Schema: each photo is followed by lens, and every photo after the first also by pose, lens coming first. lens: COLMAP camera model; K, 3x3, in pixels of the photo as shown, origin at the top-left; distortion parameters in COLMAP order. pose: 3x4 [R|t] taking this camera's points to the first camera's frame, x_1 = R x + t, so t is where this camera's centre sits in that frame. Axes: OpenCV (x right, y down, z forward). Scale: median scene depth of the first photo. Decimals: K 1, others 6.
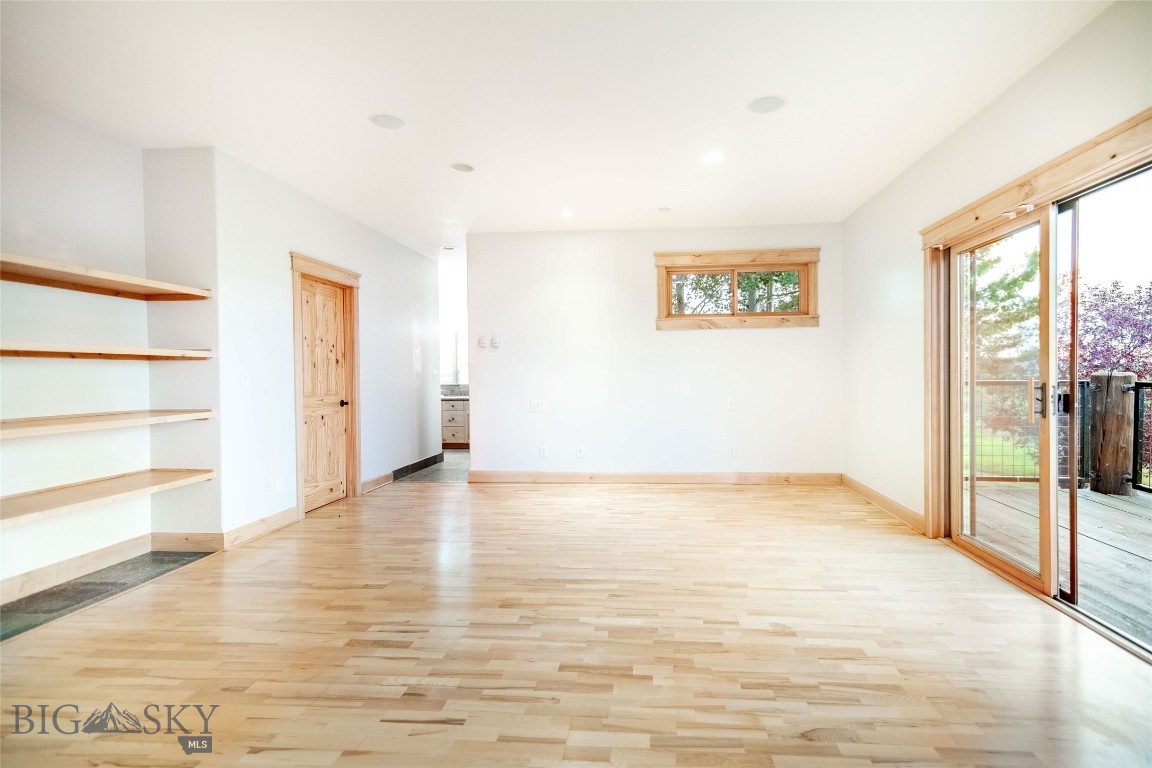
lens RADIAL K [[537.1, 0, 601.4], [0, 537.1, 369.0], [0, 0, 1]] dist [0.002112, 0.000109]
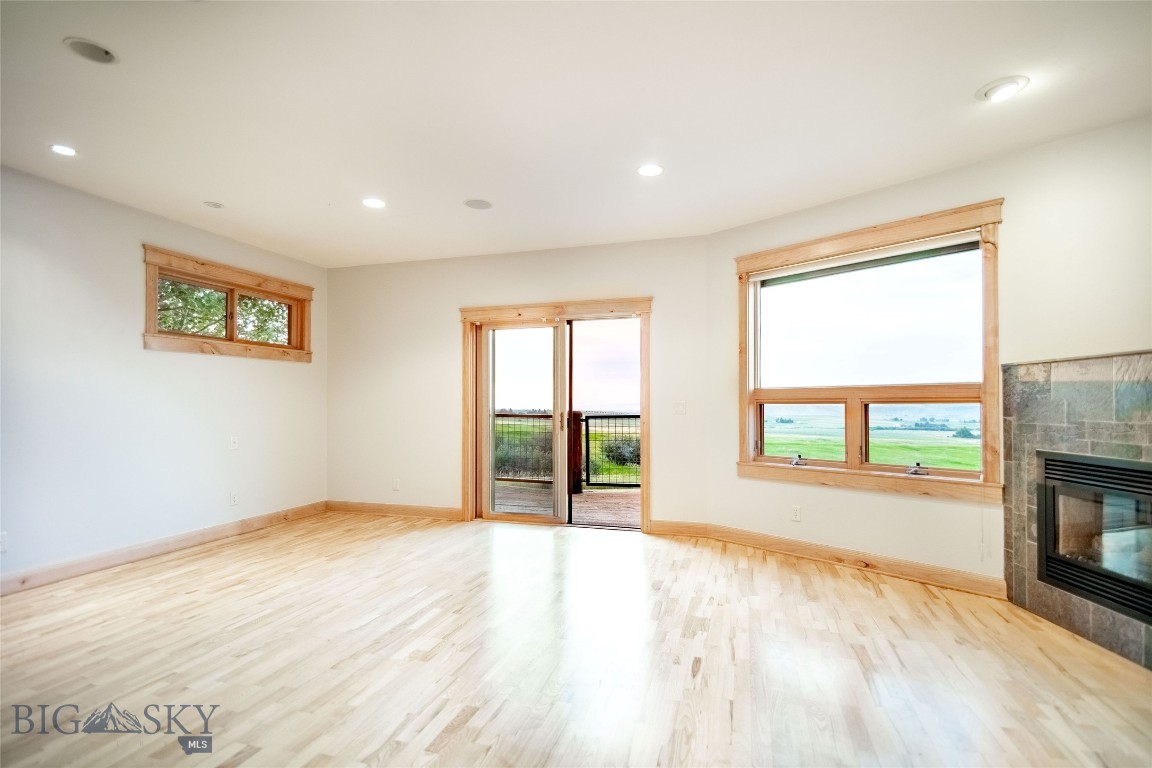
lens RADIAL K [[537.1, 0, 601.4], [0, 537.1, 369.0], [0, 0, 1]] dist [0.002112, 0.000109]
pose [[0.187503, 0.069368, 0.979812, -0.643184], [-0.007718, 0.997577, -0.069149, 0.001975], [-0.982234, 0.005404, 0.187584, 0.315646]]
